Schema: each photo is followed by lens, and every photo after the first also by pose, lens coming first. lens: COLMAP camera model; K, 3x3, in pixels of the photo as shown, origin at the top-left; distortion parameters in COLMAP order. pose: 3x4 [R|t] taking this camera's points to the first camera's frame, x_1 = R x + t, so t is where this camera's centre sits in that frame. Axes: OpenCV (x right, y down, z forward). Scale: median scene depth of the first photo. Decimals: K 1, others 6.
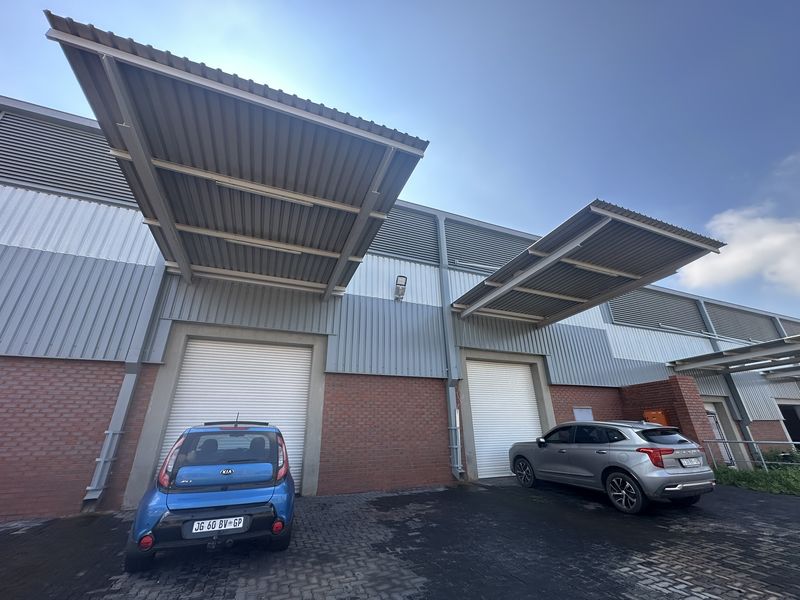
lens RADIAL K [[319.3, 0, 396.9], [0, 319.3, 297.3], [0, 0, 1]] dist [0.001924, 0.000003]
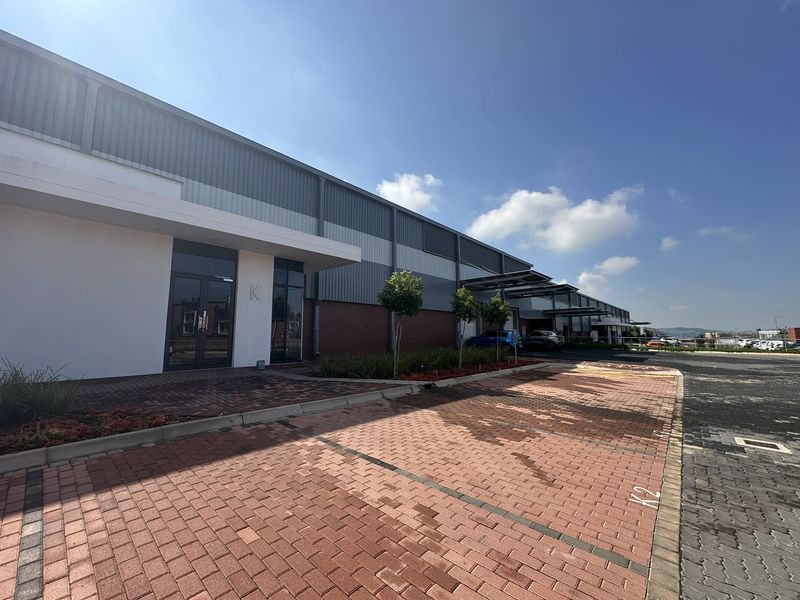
lens RADIAL K [[319.3, 0, 396.9], [0, 319.3, 297.3], [0, 0, 1]] dist [0.001924, 0.000003]
pose [[0.902066, 0.066586, 0.426432, -2.308418], [-0.188788, 0.949368, 0.251118, -0.546121], [-0.388120, -0.307030, 0.868962, -1.341038]]
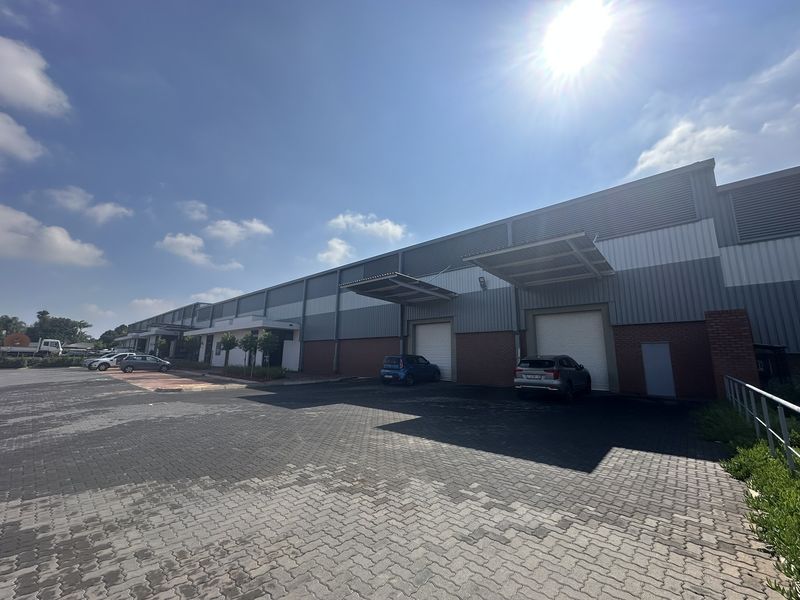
lens RADIAL K [[318.8, 0, 400.0], [0, 318.8, 300.0], [0, 0, 1]] dist [0.000230, -0.000074]
pose [[0.448702, -0.147704, -0.881391, 1.531232], [0.327882, 0.944679, 0.008610, -0.123239], [0.831360, -0.292856, 0.472309, -0.285163]]
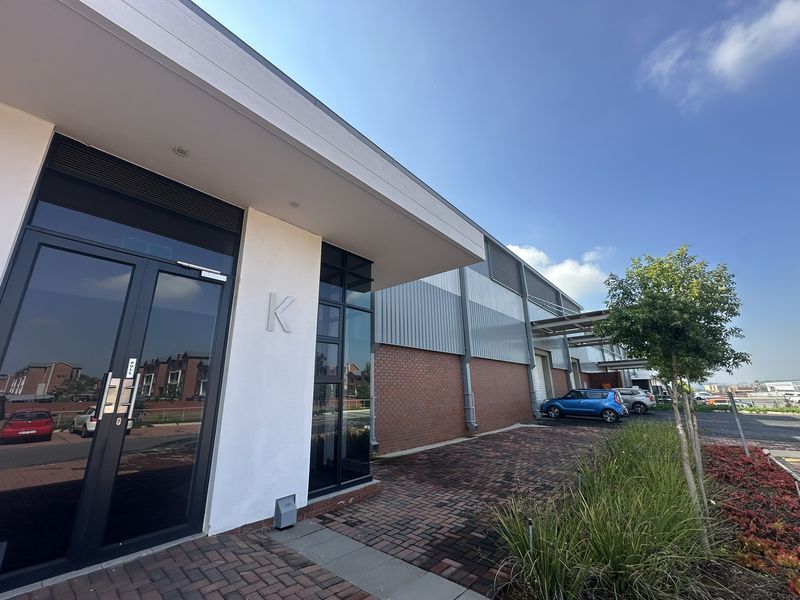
lens RADIAL K [[318.8, 0, 400.0], [0, 318.8, 300.0], [0, 0, 1]] dist [0.000230, -0.000074]
pose [[0.888768, 0.130995, 0.439240, -2.331671], [-0.187434, 0.978374, 0.087476, -0.252552], [-0.418282, -0.160074, 0.894101, -0.578309]]
